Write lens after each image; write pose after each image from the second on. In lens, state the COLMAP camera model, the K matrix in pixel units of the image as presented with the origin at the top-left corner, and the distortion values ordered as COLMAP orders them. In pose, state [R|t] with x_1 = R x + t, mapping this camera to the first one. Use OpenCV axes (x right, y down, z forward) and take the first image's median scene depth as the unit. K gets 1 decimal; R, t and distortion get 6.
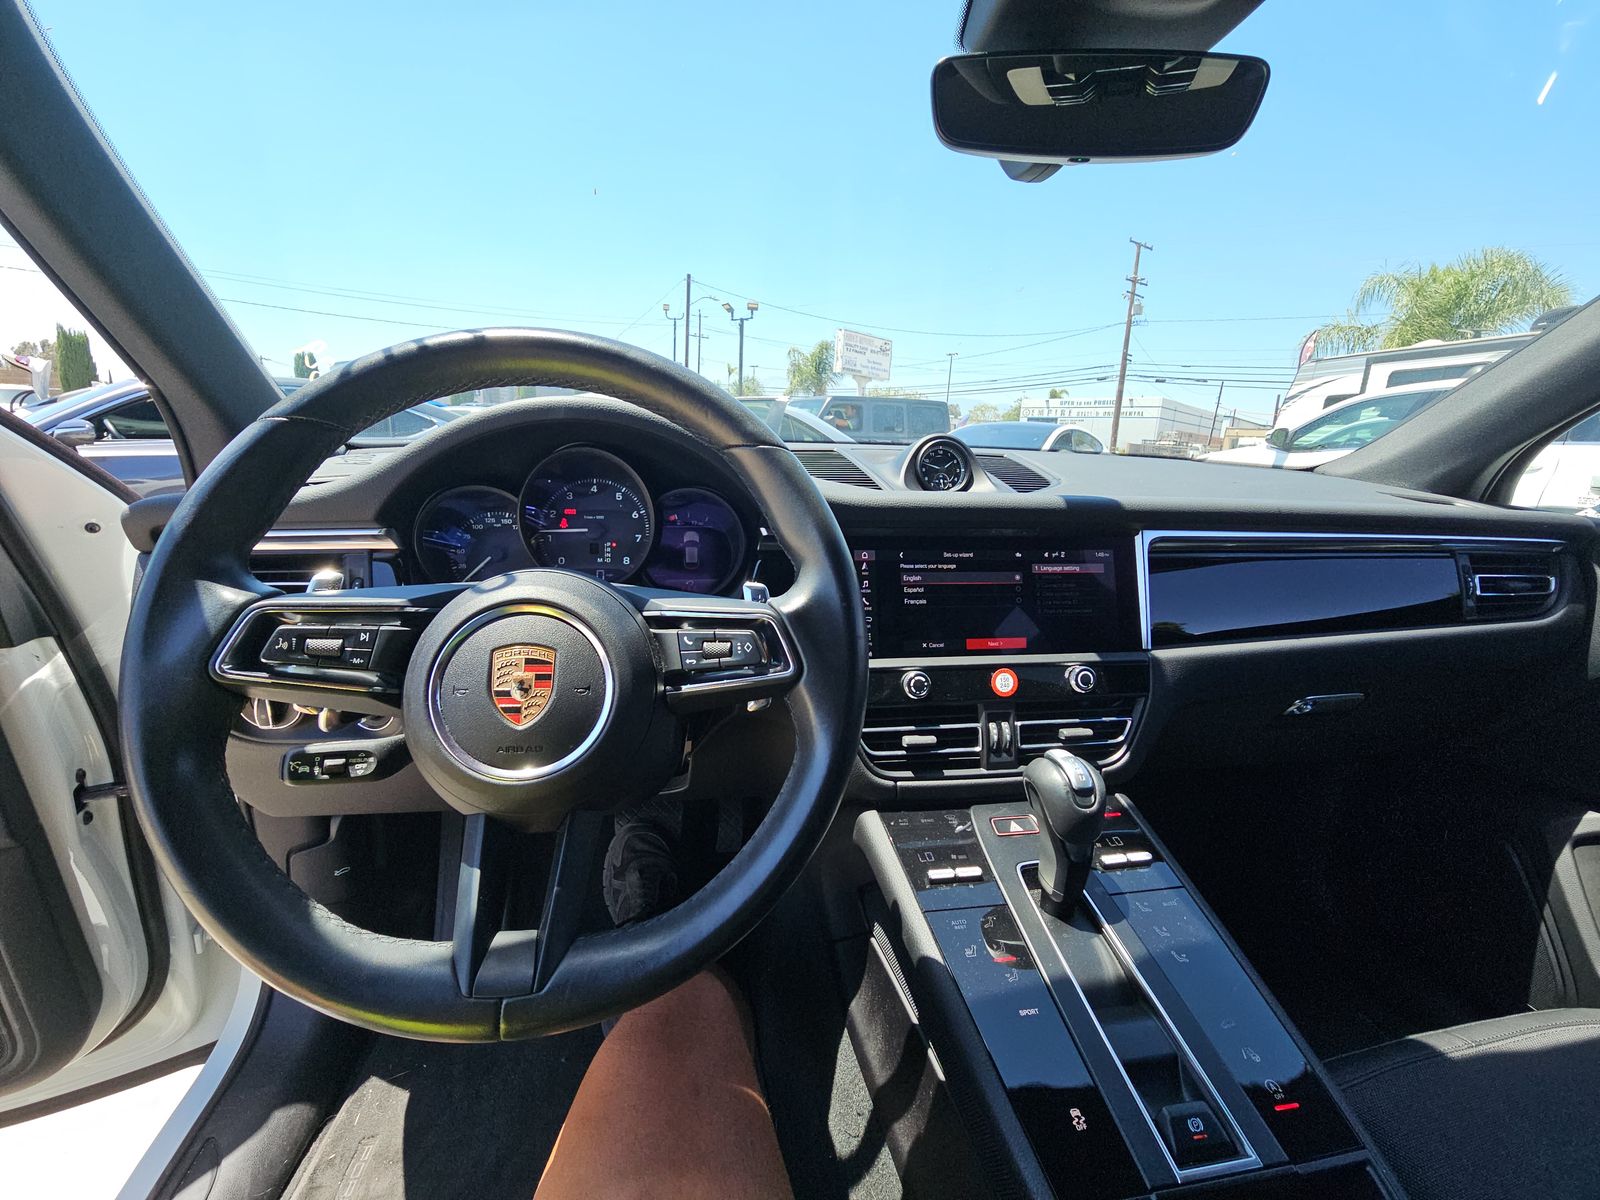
lens RADIAL K [[650.9, 0, 786.0], [0, 650.9, 587.4], [0, 0, 1]] dist [0.007000, -0.000928]
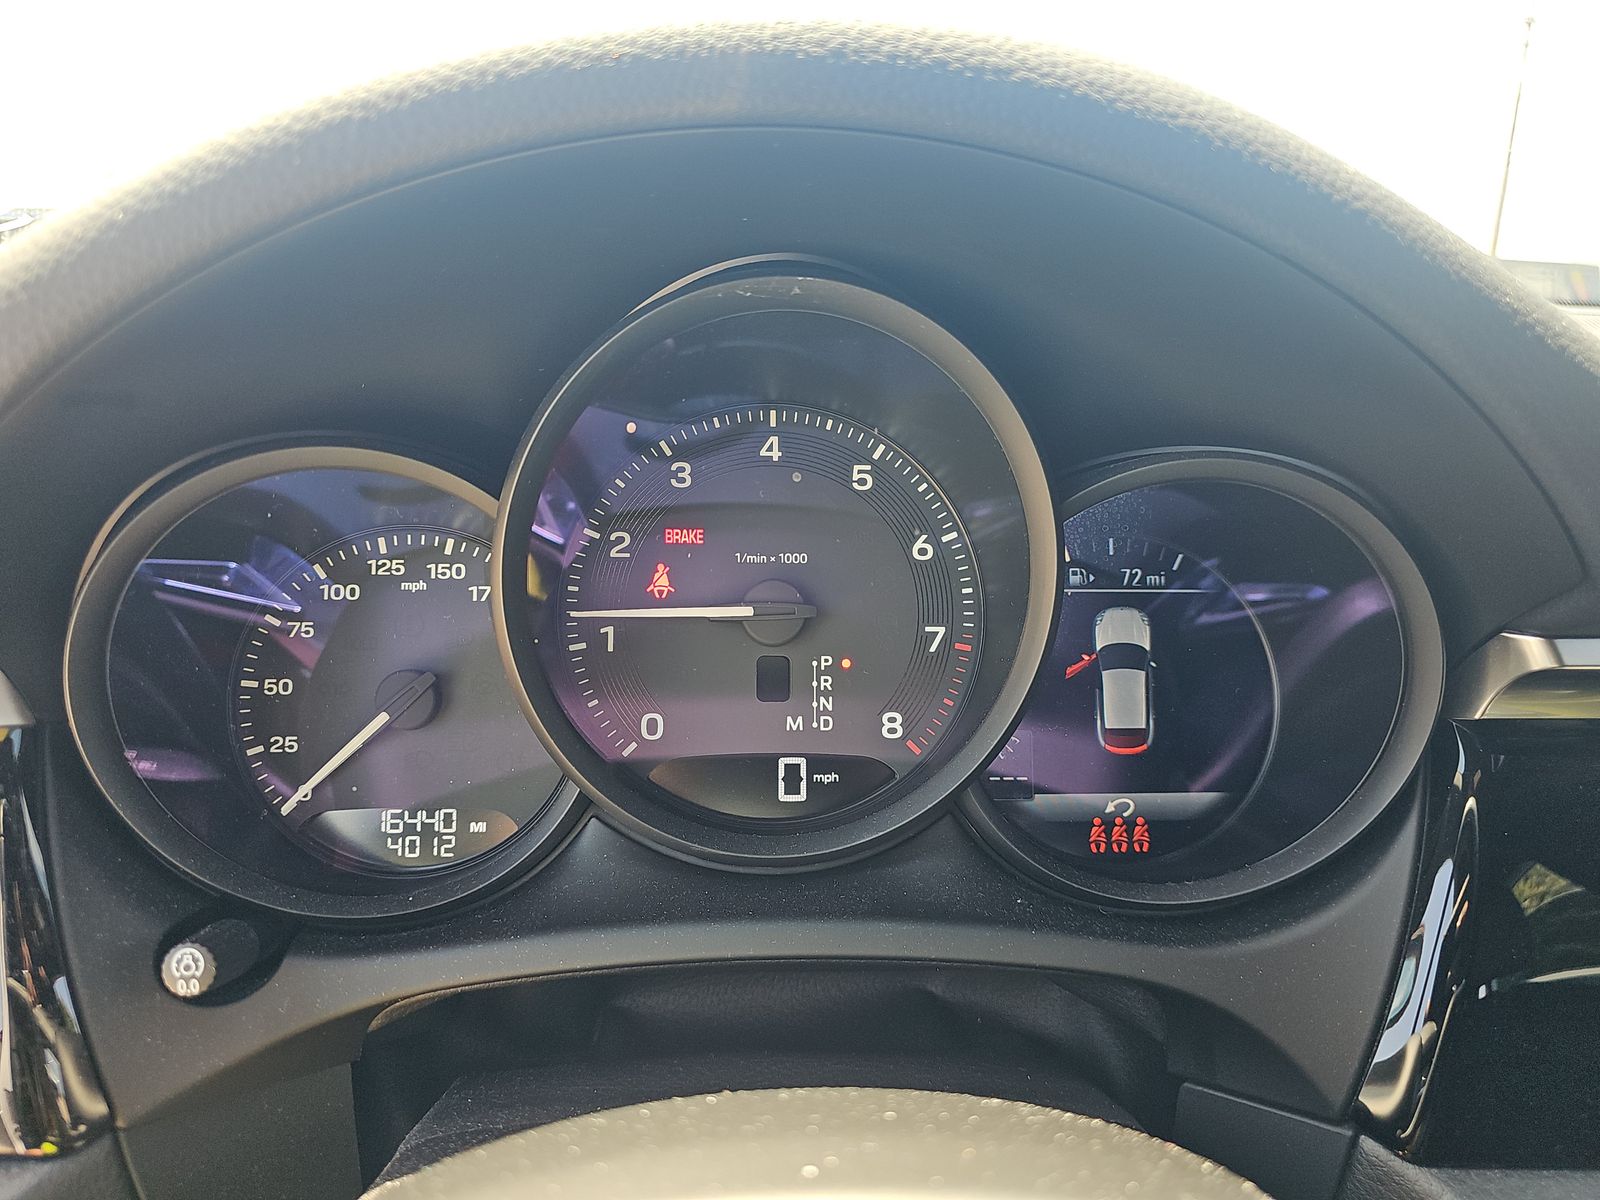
lens RADIAL K [[1077.3, 0, 805.7], [0, 1077.3, 589.7], [0, 0, 1]] dist [0.025330, -0.031329]
pose [[0.997342, 0.015678, -0.071152, -0.257985], [-0.013613, 0.999475, 0.029414, -0.111098], [0.071576, -0.028368, 0.997032, 0.586047]]
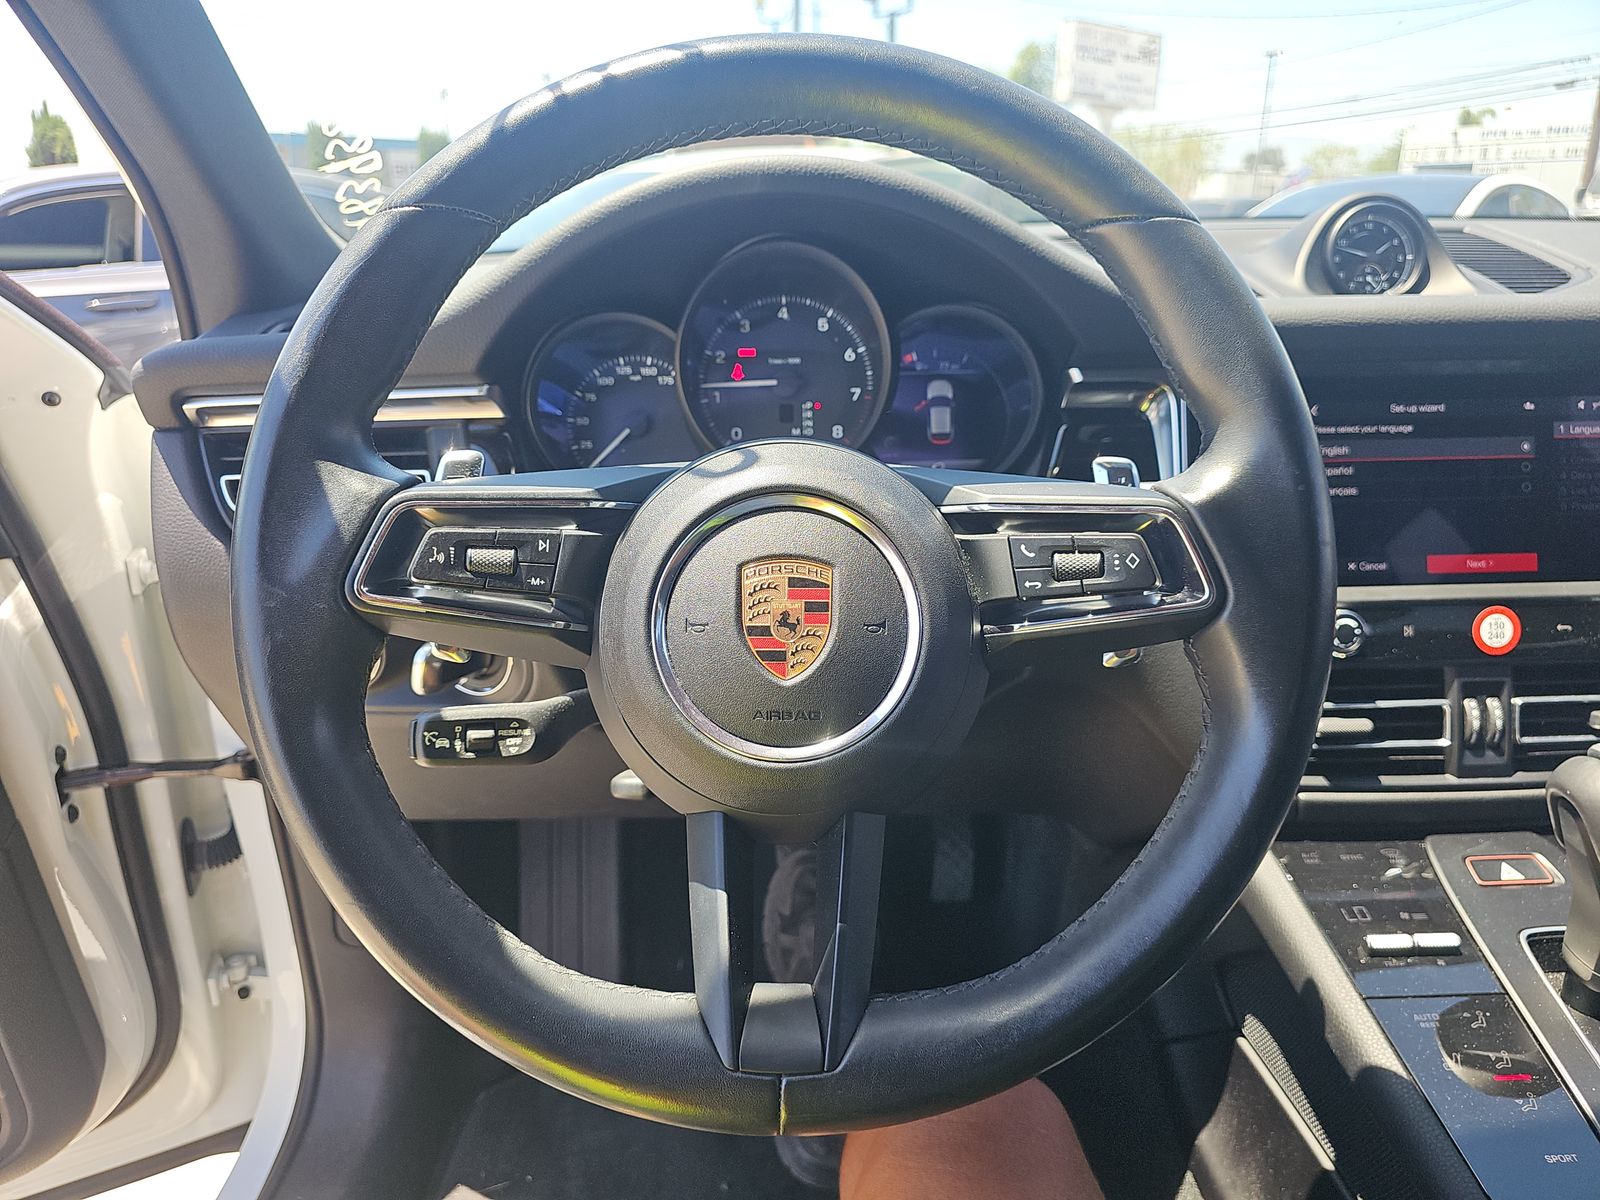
lens RADIAL K [[1077.3, 0, 808.4], [0, 1077.3, 608.4], [0, 0, 1]] dist [0.025330, -0.031329]
pose [[0.990142, 0.002530, -0.140044, -0.133724], [0.013071, 0.993805, 0.110369, 0.012880], [0.139456, -0.111111, 0.983975, -0.024682]]
